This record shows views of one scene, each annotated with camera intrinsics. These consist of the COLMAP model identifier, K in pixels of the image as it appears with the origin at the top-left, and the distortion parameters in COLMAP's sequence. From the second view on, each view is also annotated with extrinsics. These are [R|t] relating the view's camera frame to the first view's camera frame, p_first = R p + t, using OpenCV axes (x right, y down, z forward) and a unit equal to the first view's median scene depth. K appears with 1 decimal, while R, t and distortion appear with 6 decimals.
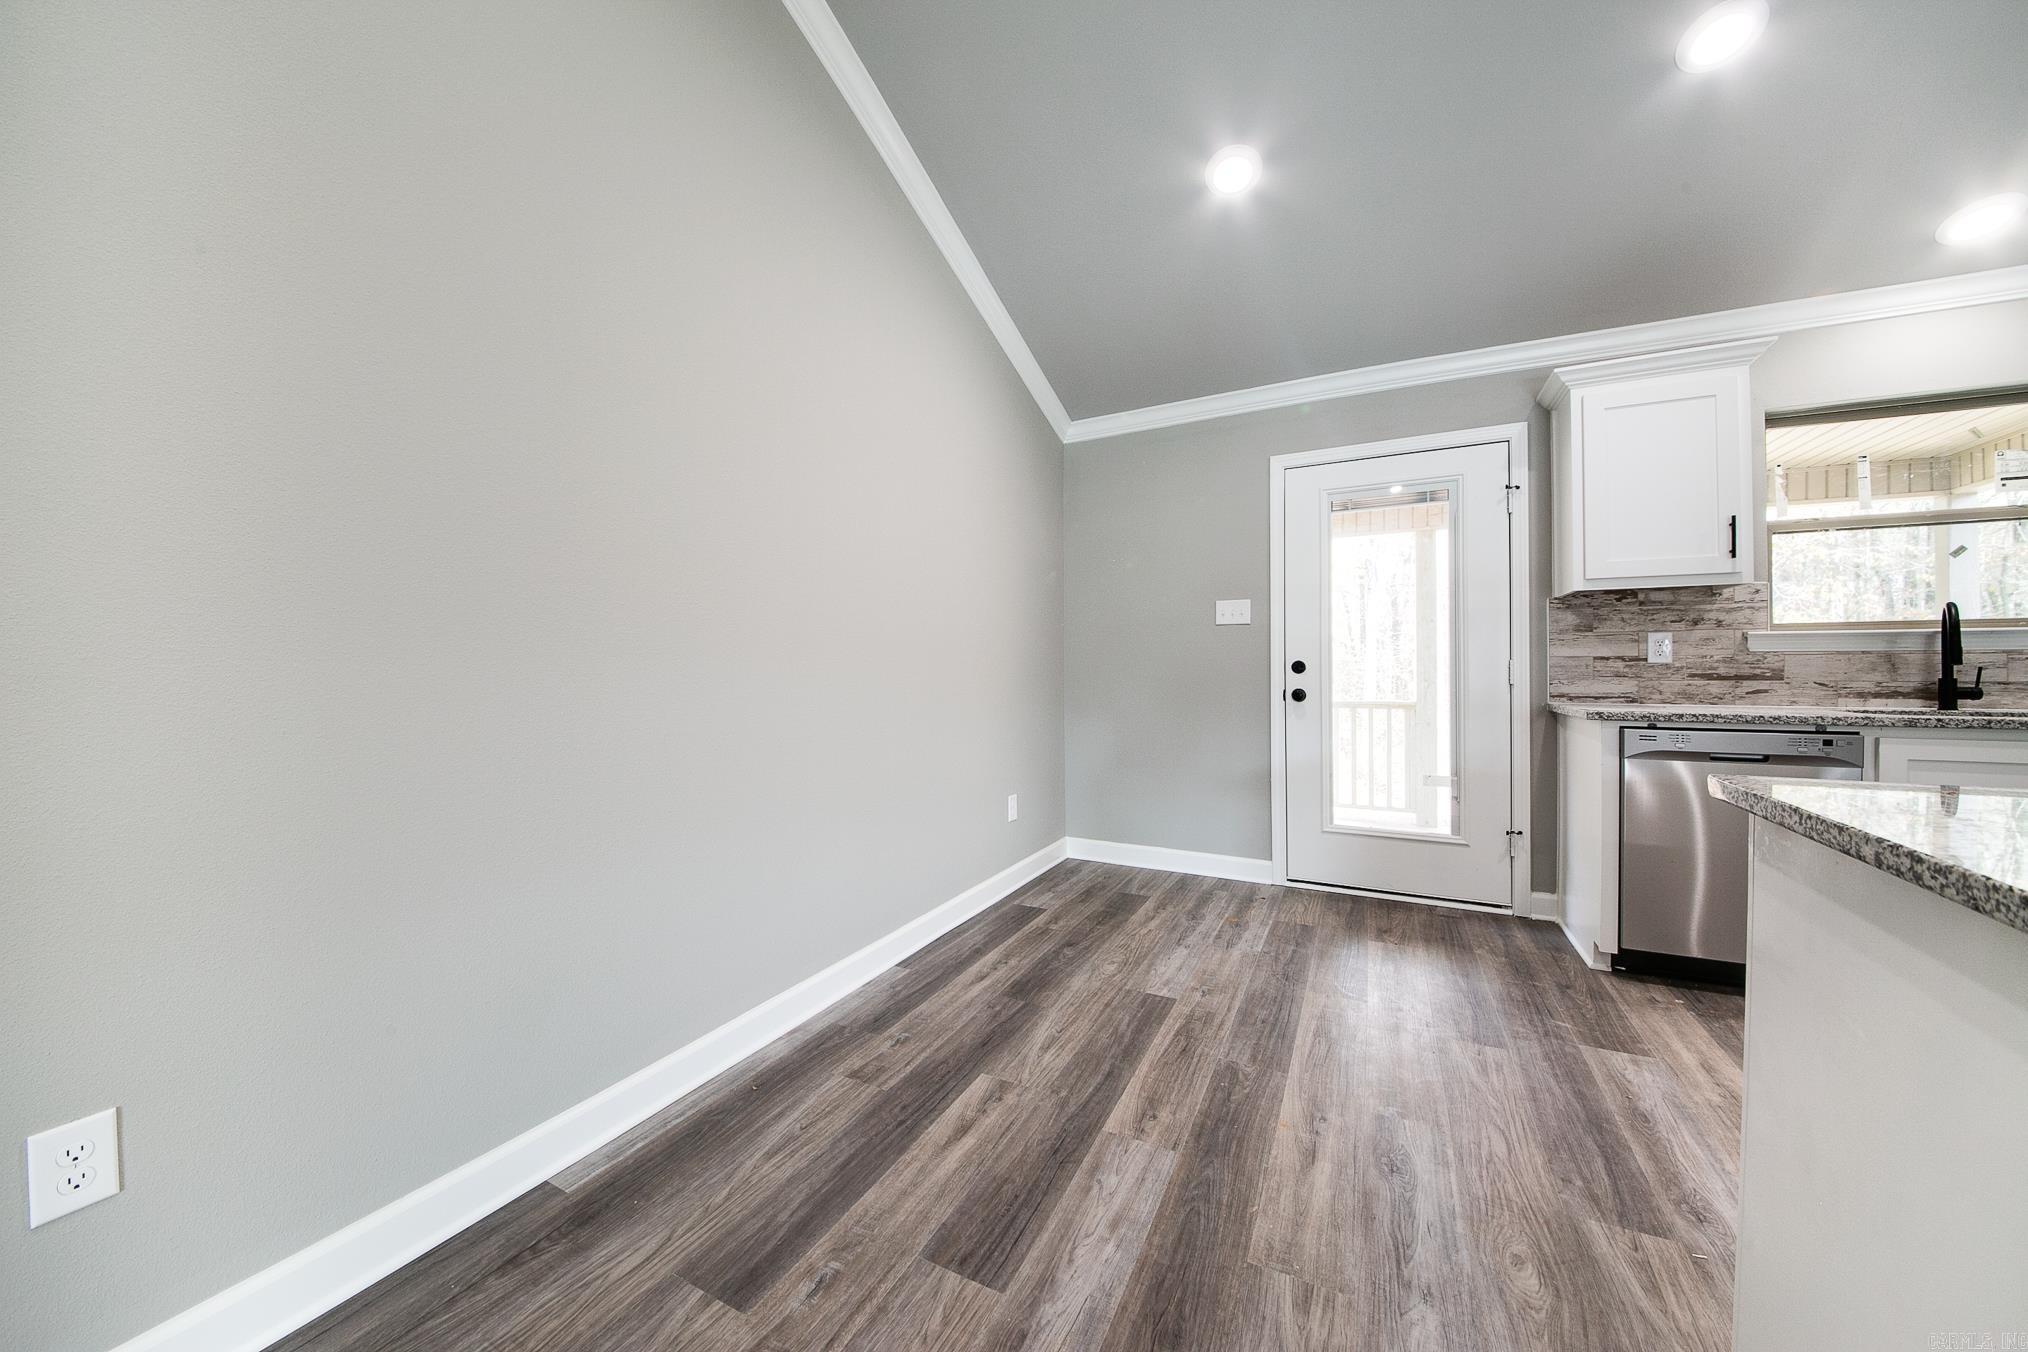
lens RADIAL K [[709.4, 0, 1010.7], [0, 709.4, 667.2], [0, 0, 1]] dist [0.012498, -0.014863]
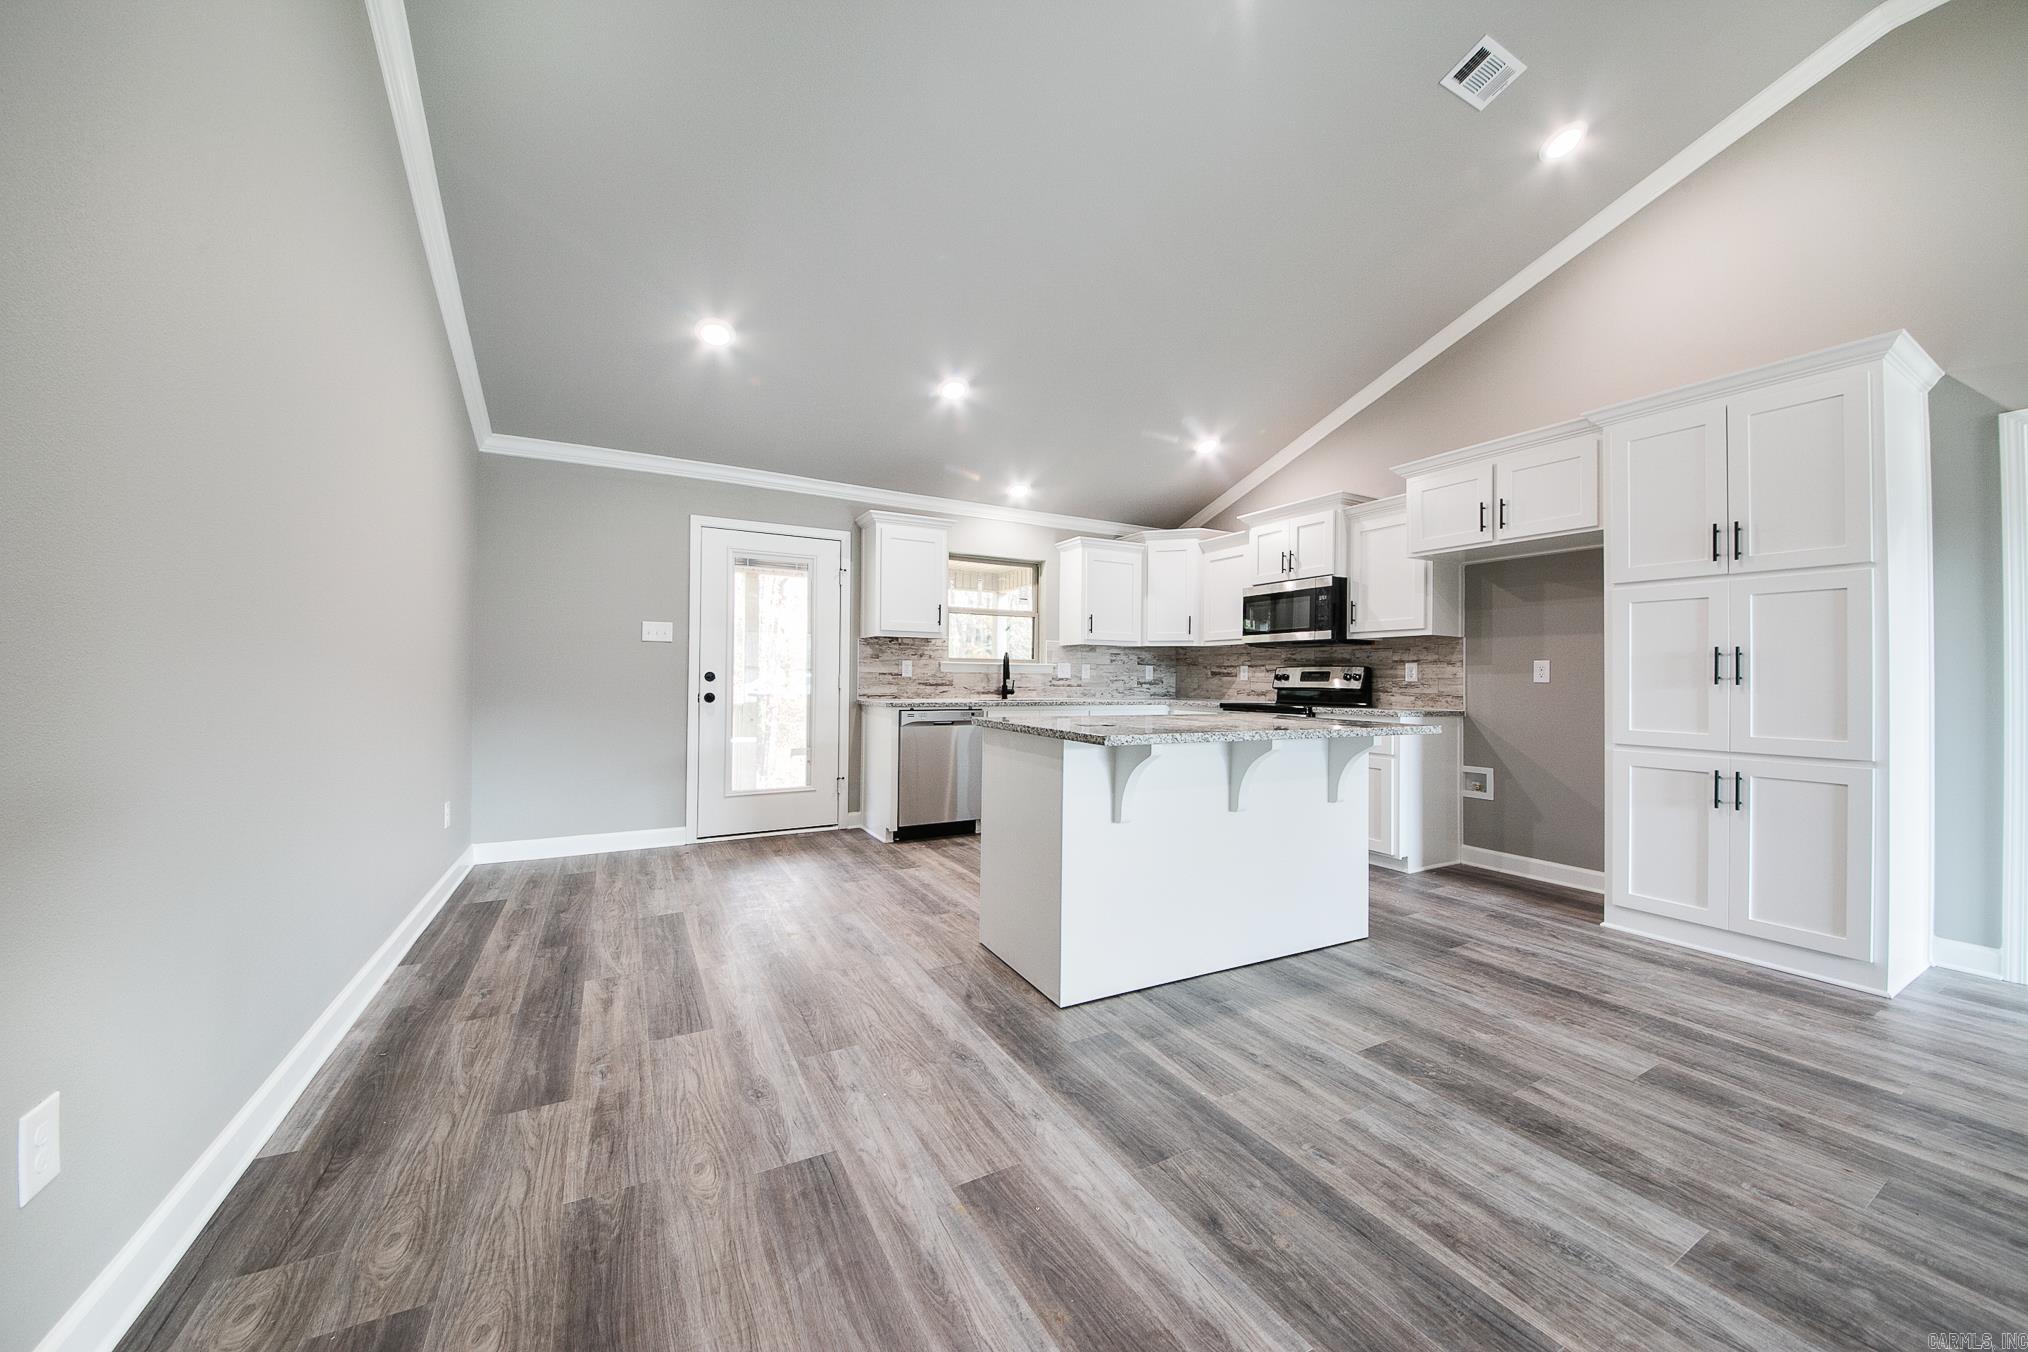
lens RADIAL K [[709.4, 0, 1010.7], [0, 709.4, 667.2], [0, 0, 1]] dist [0.012498, -0.014863]
pose [[0.561784, 0.021978, 0.826992, -0.479590], [-0.012457, 0.999758, -0.018107, -0.000746], [-0.827190, -0.000130, 0.561922, -0.274222]]
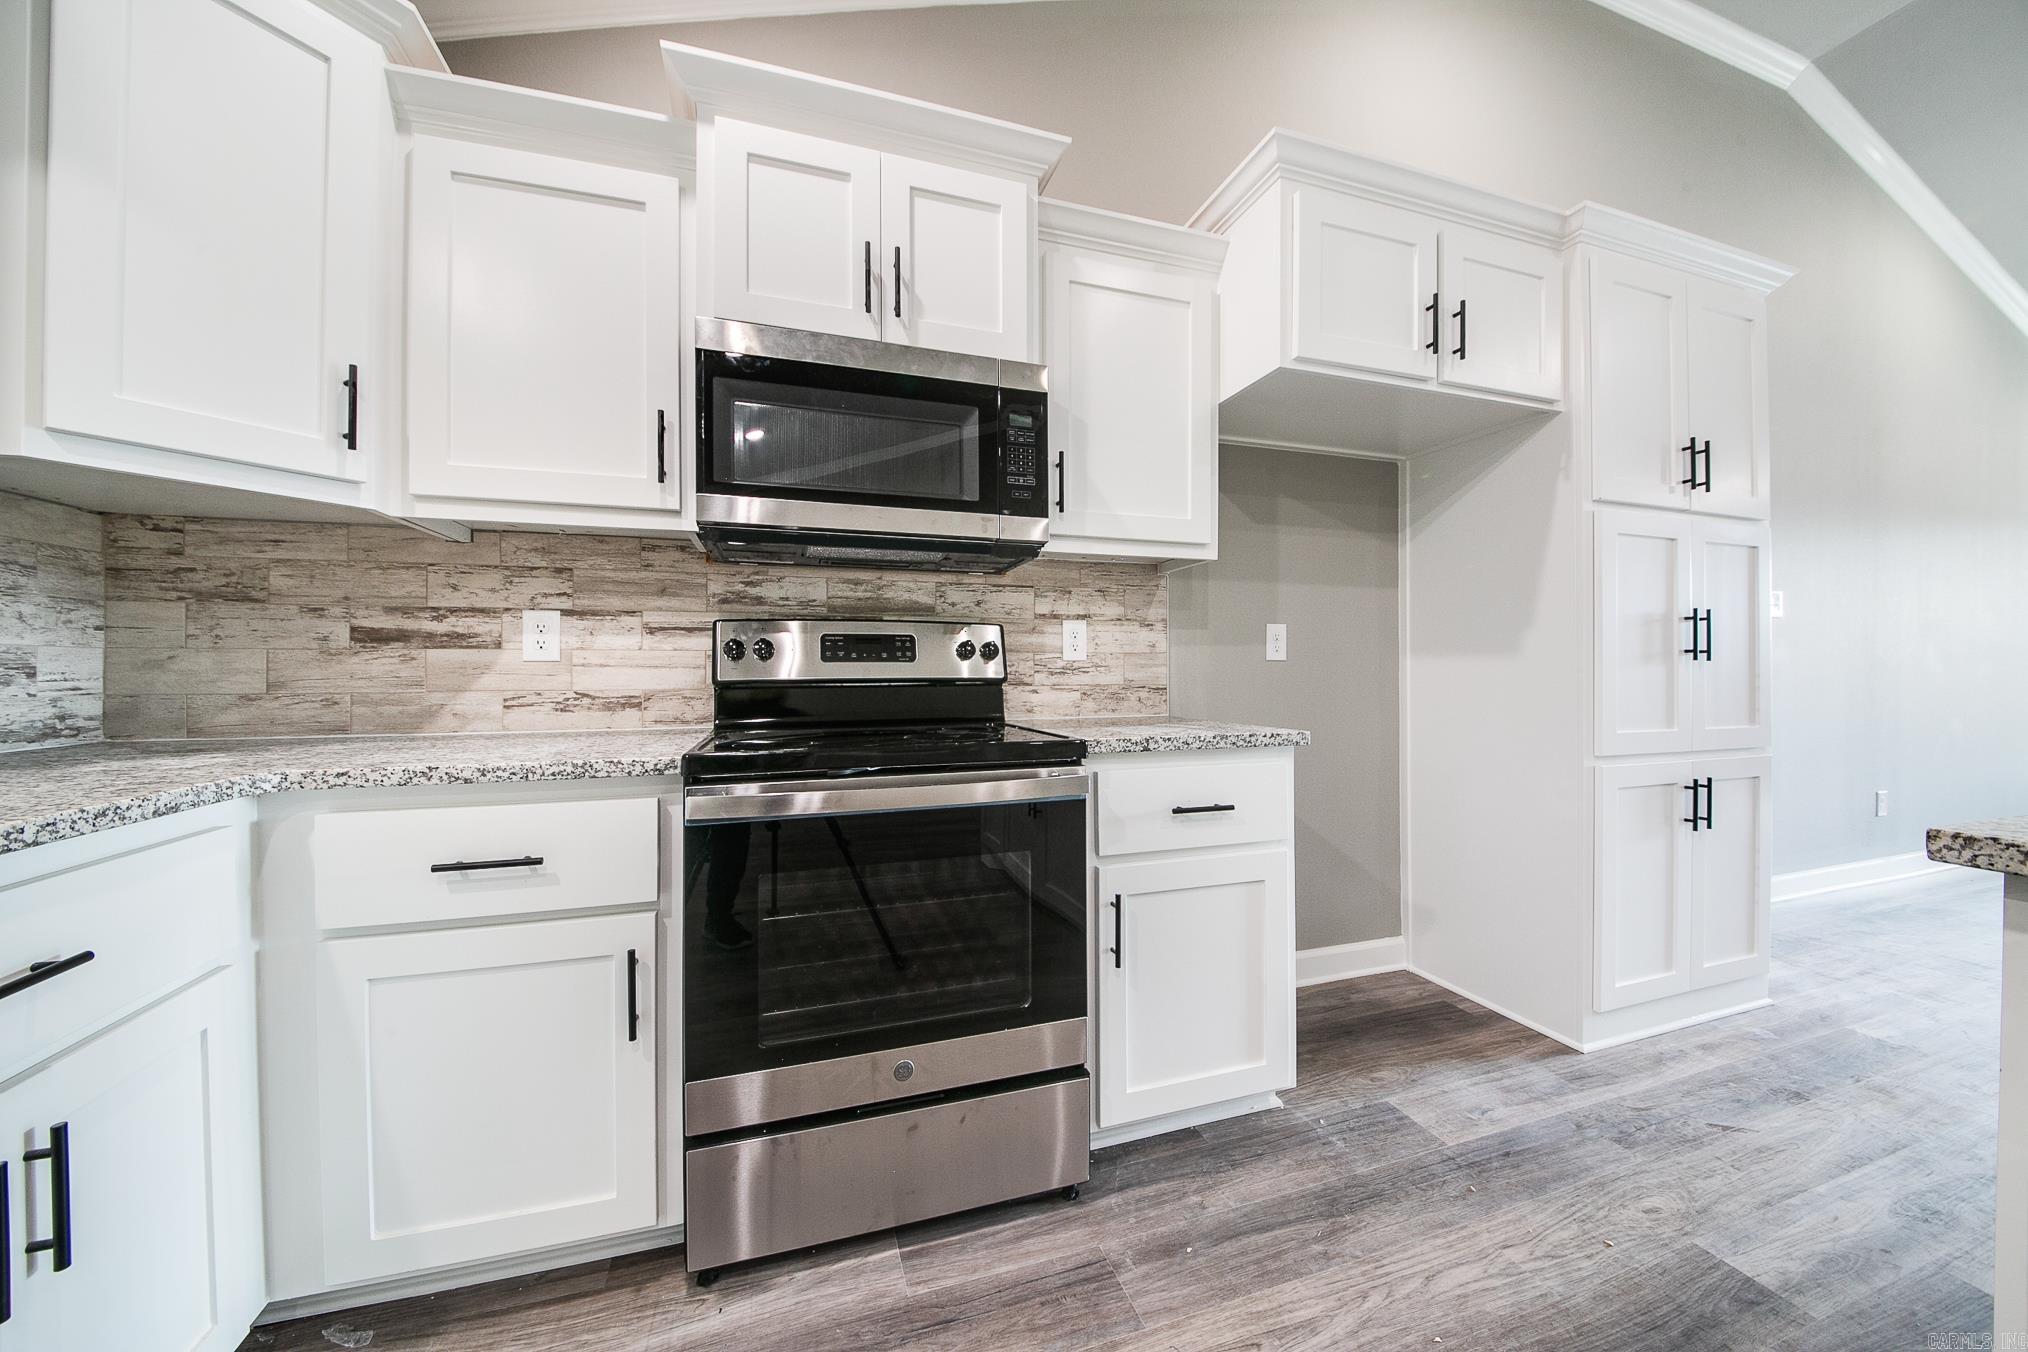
lens RADIAL K [[709.4, 0, 1010.7], [0, 709.4, 667.2], [0, 0, 1]] dist [0.012498, -0.014863]
pose [[-0.706644, 0.003693, 0.707560, 0.917960], [0.003178, 0.999993, -0.002045, -0.000051], [-0.707563, 0.000804, -0.706650, 0.483137]]
